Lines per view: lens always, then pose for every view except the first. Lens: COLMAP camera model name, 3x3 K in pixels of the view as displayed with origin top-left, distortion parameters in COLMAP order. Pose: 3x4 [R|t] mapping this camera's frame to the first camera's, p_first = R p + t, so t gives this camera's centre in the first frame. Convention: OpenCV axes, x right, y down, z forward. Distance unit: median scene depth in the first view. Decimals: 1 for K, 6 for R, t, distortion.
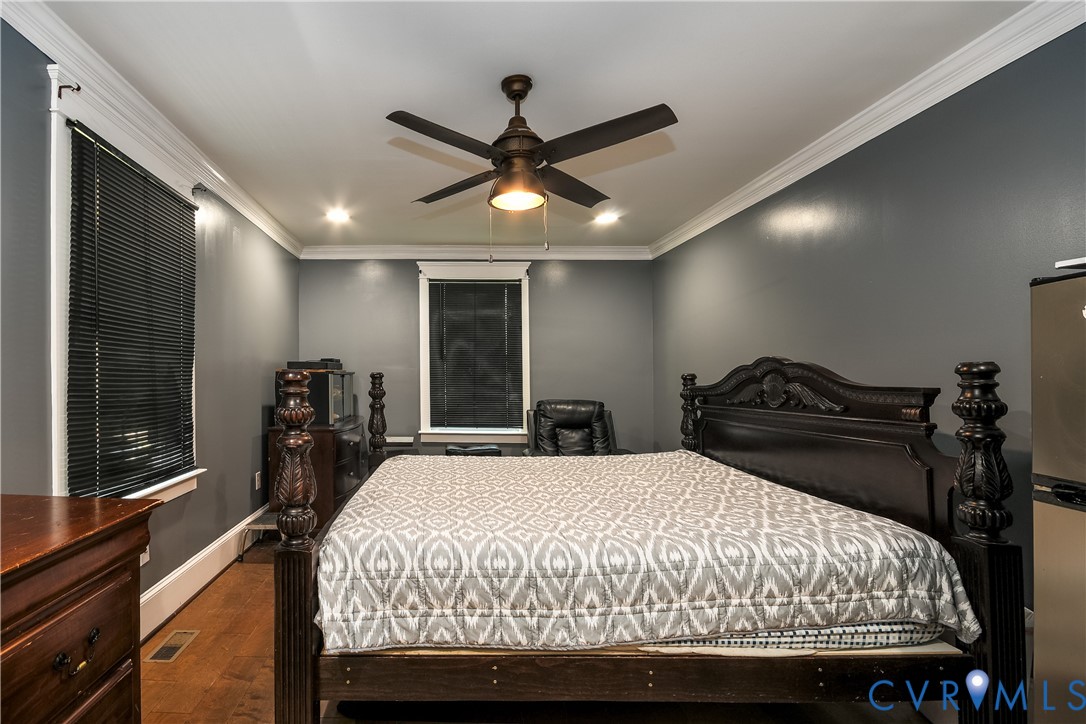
lens RADIAL K [[513.0, 0, 437.5], [0, 513.0, 363.1], [0, 0, 1]] dist [-0.003391, 0.000214]
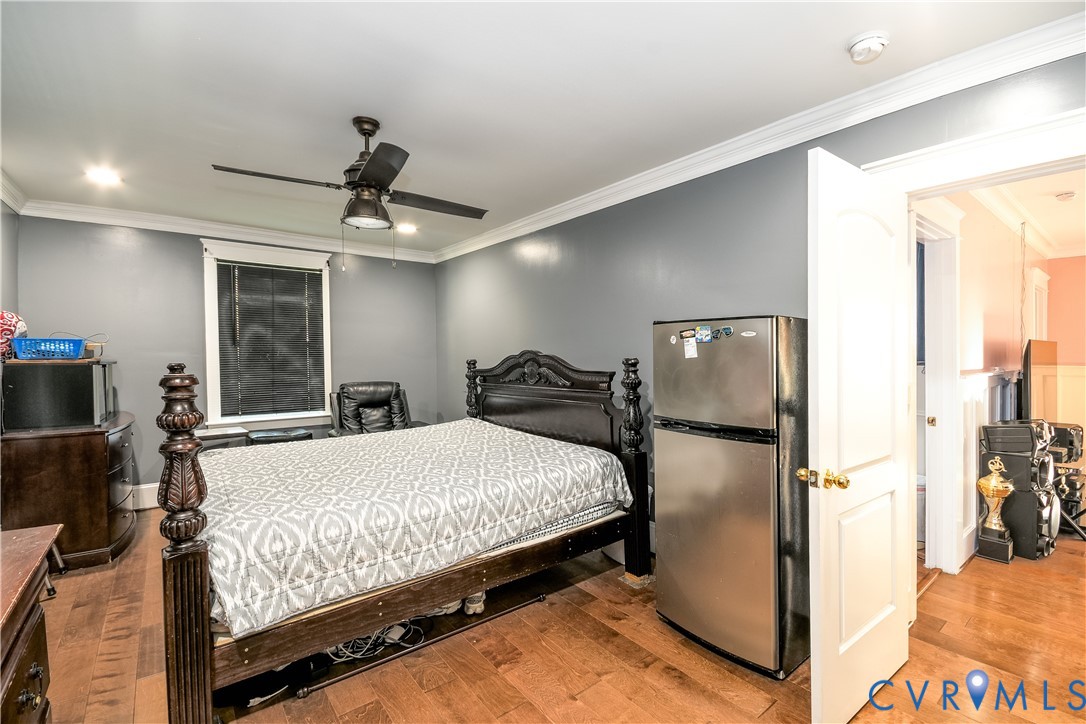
lens RADIAL K [[489.9, 0, 541.9], [0, 489.9, 332.2], [0, 0, 1]] dist [-0.001674, 0.000242]
pose [[0.774861, 0.018404, 0.631864, -0.349342], [-0.011054, 0.999818, -0.015565, -0.066152], [-0.632035, 0.005076, 0.774923, -0.199471]]
